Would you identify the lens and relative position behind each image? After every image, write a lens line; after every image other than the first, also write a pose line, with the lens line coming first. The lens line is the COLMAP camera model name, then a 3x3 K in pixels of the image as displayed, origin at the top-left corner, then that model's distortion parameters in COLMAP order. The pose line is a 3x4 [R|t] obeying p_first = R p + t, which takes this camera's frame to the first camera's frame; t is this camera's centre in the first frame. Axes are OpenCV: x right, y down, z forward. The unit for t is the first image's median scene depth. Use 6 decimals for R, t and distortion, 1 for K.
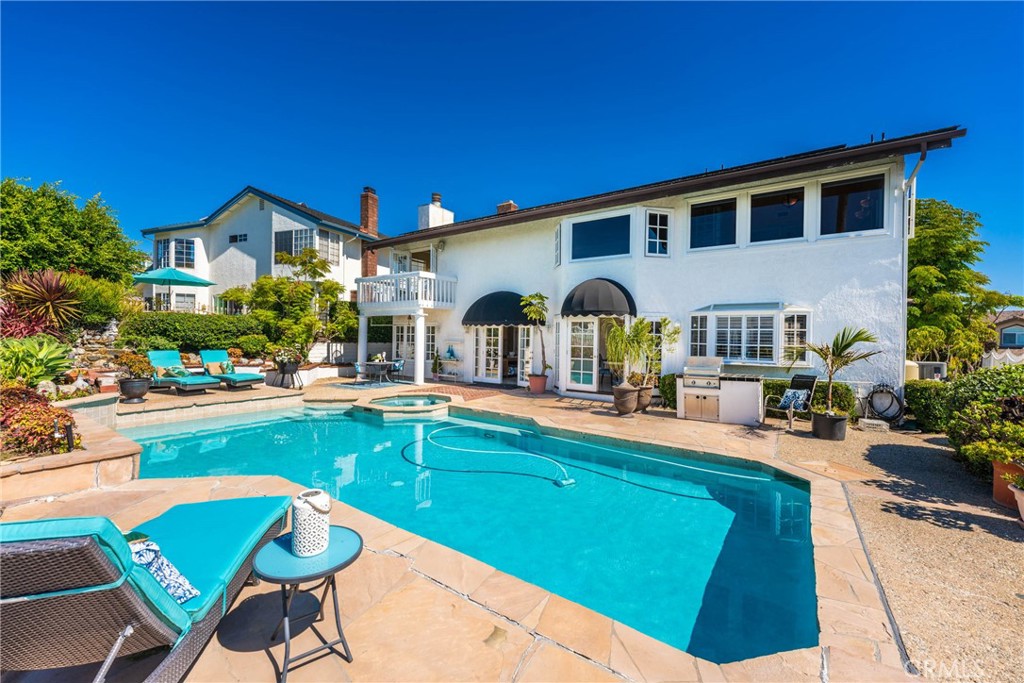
lens RADIAL K [[413.4, 0, 510.7], [0, 413.4, 345.9], [0, 0, 1]] dist [0.001528, 0.000110]
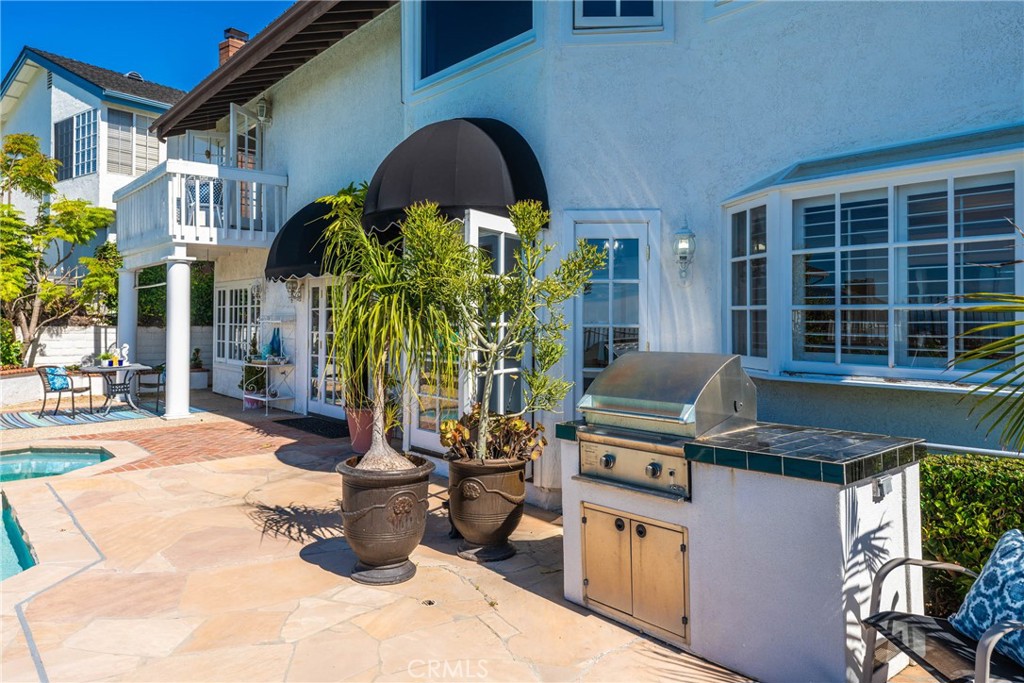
lens RADIAL K [[684.3, 0, 512.6], [0, 684.3, 331.9], [0, 0, 1]] dist [-0.000372, 0.000257]
pose [[0.969476, -0.006932, -0.245086, 0.402001], [0.004875, 0.999948, -0.009001, 0.013902], [0.245136, 0.007532, 0.969459, 0.497282]]
